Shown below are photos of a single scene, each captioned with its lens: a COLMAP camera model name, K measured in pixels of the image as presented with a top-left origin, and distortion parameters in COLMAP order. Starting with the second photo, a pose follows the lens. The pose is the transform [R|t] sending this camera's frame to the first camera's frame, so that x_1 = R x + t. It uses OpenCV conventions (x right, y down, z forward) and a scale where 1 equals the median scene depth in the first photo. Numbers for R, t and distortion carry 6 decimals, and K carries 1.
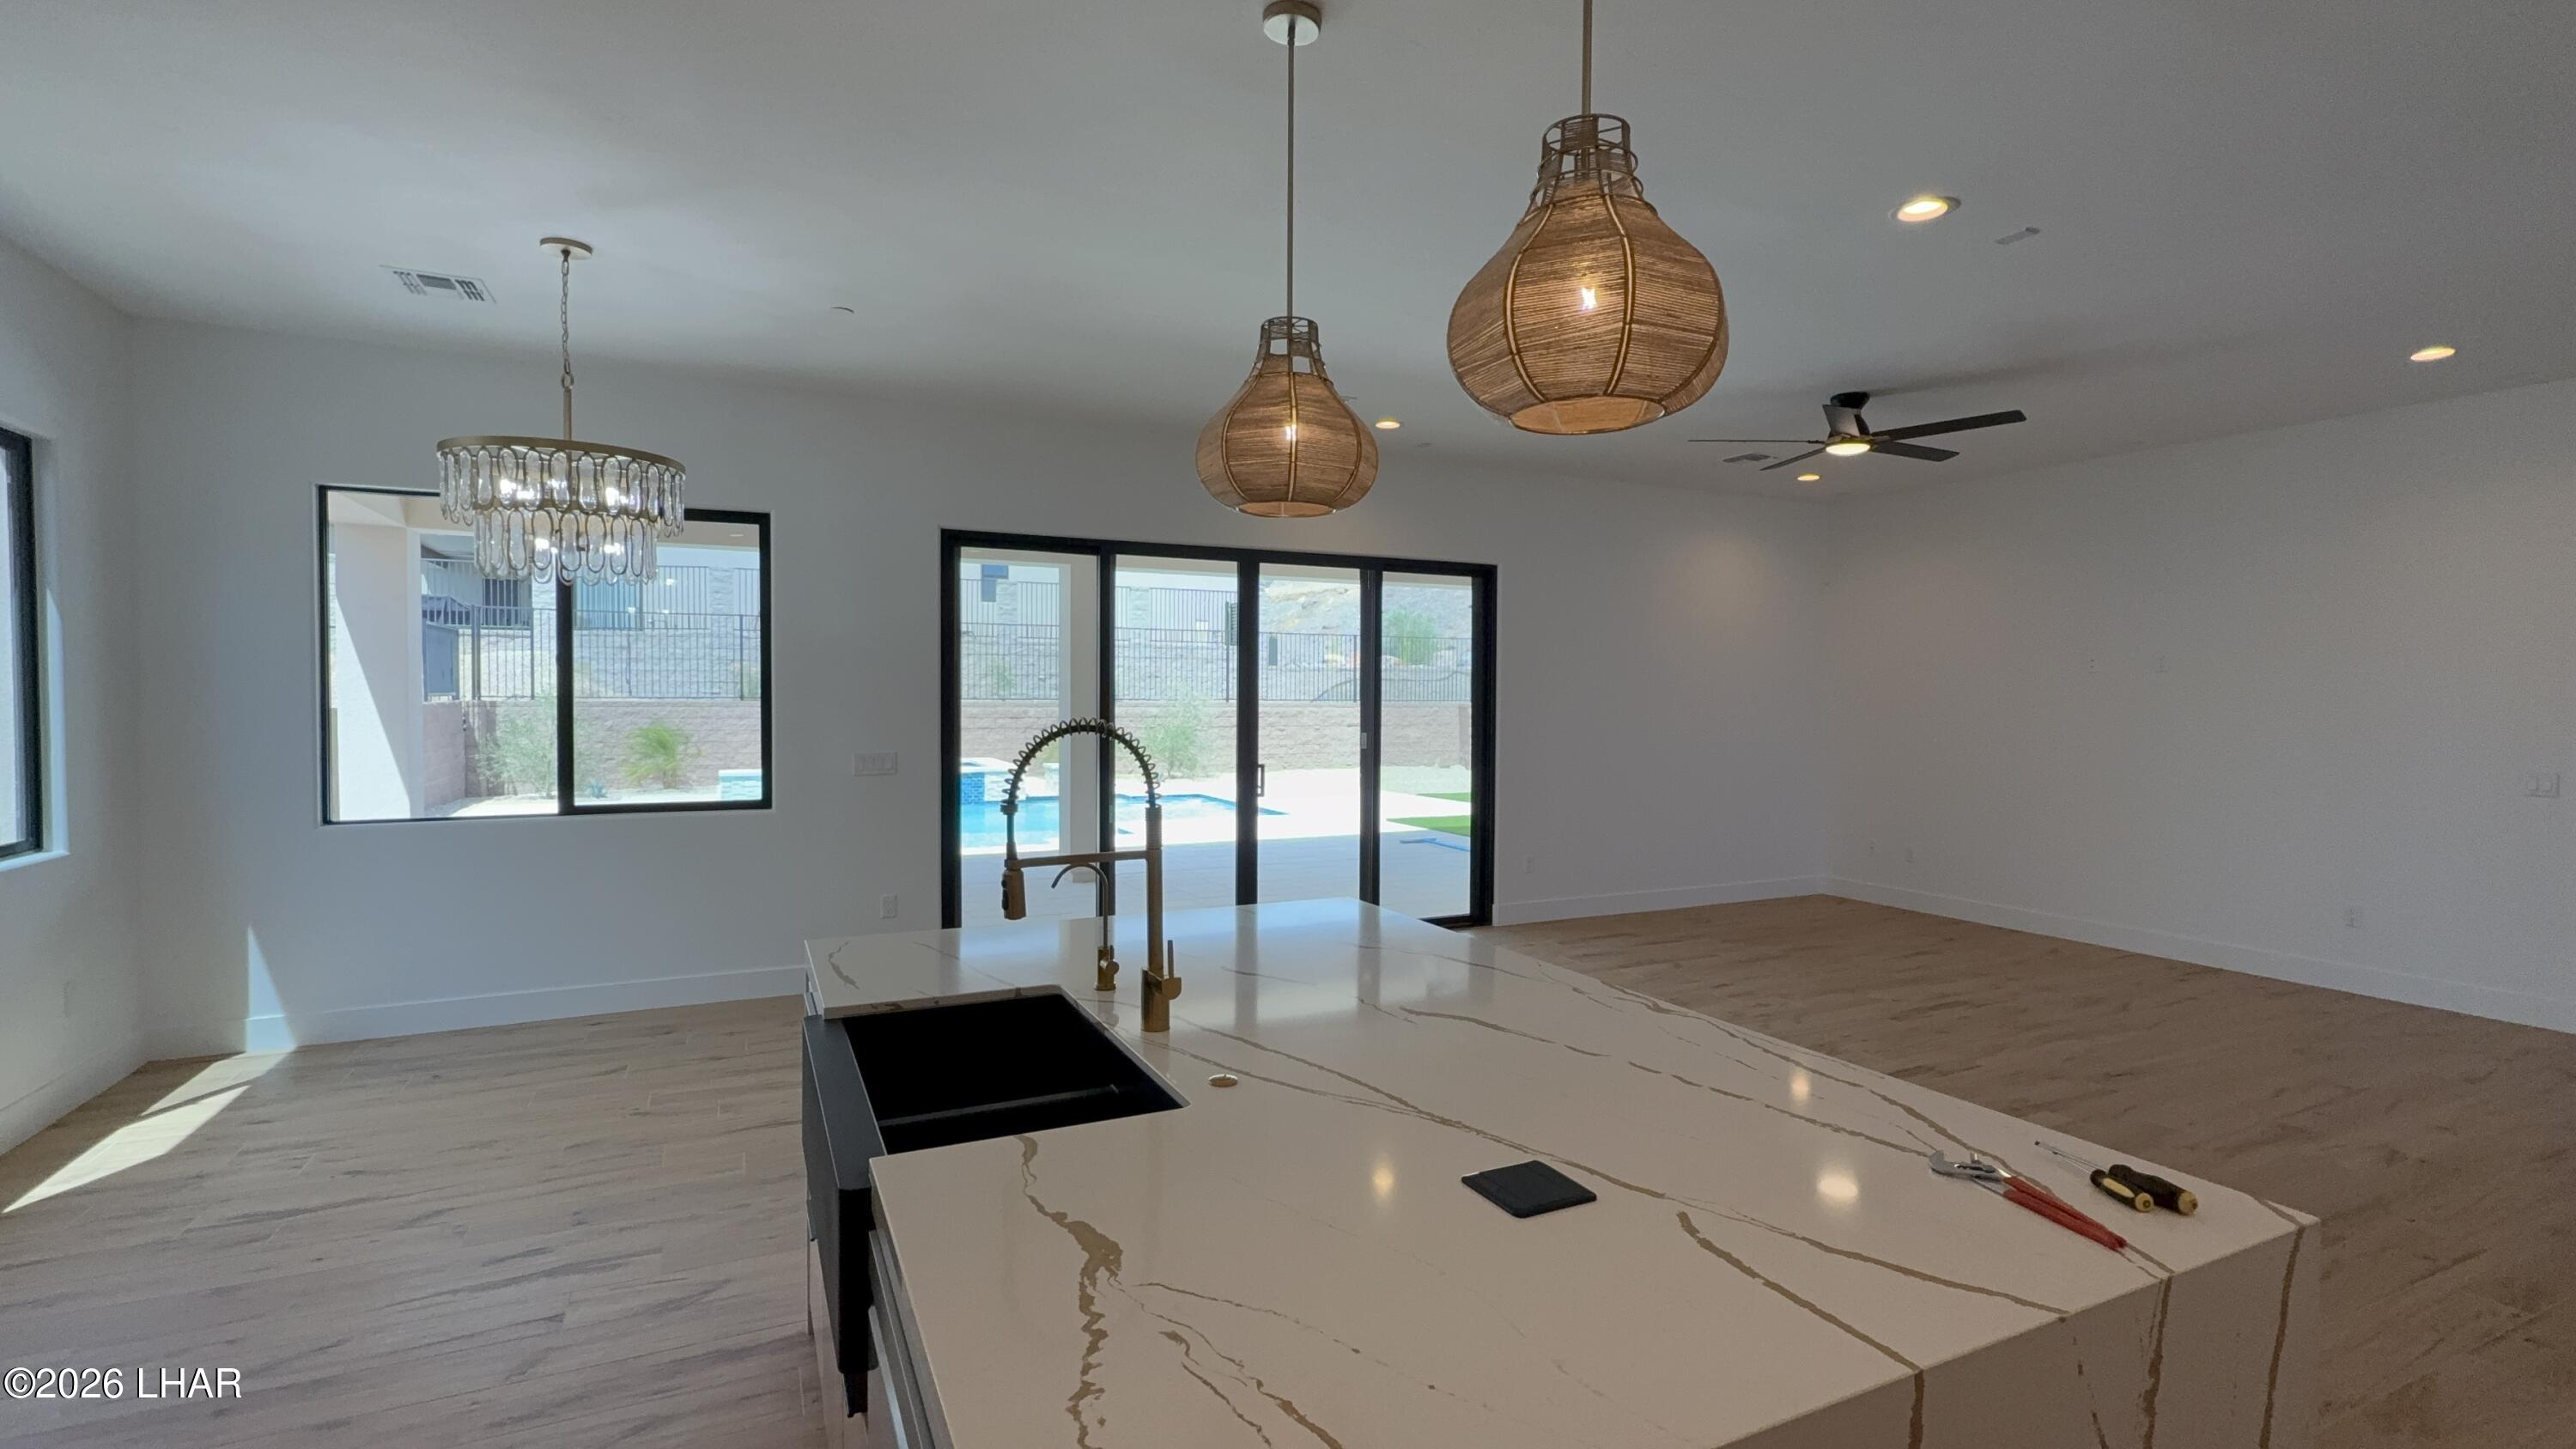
lens RADIAL K [[1154.1, 0, 1288.0], [0, 1154.1, 724.5], [0, 0, 1]] dist [-0.002674, 0.000274]
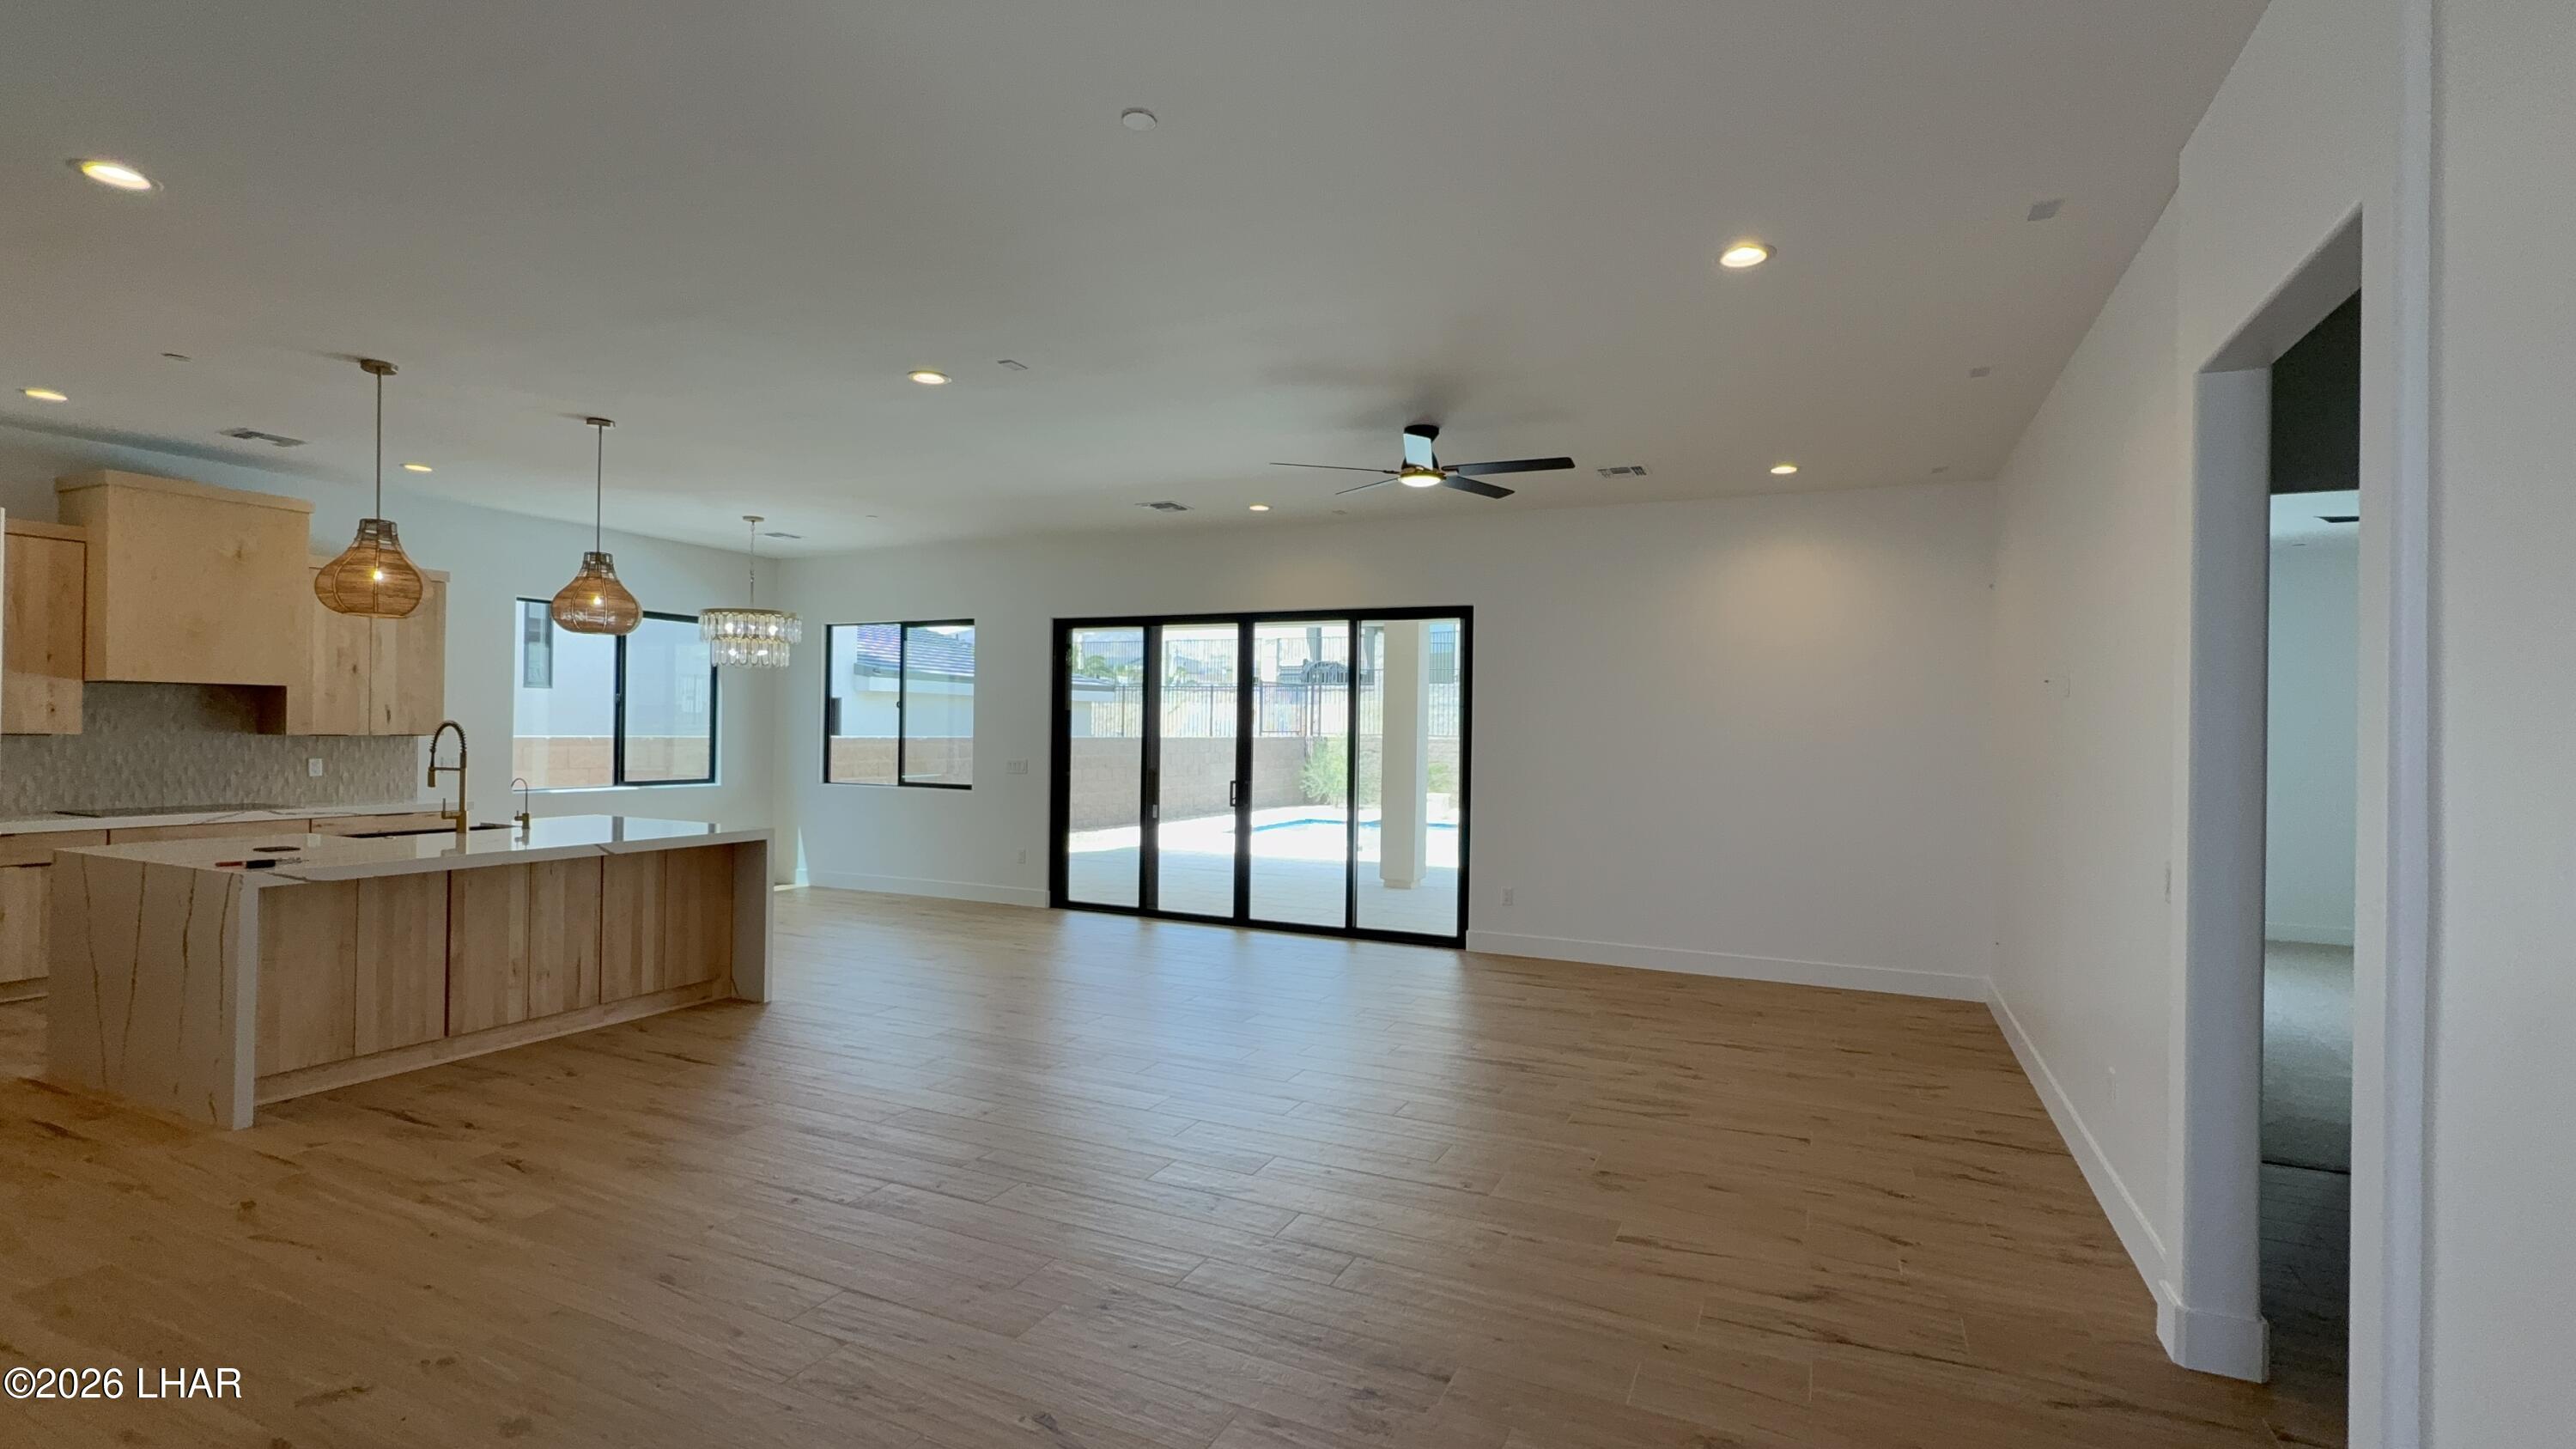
lens RADIAL K [[1154.1, 0, 1288.0], [0, 1154.1, 724.5], [0, 0, 1]] dist [-0.002674, 0.000274]
pose [[0.621690, 0.002471, -0.783260, 1.267577], [-0.031704, 0.999255, -0.022011, -0.000449], [0.782622, 0.038517, 0.621305, 0.309431]]
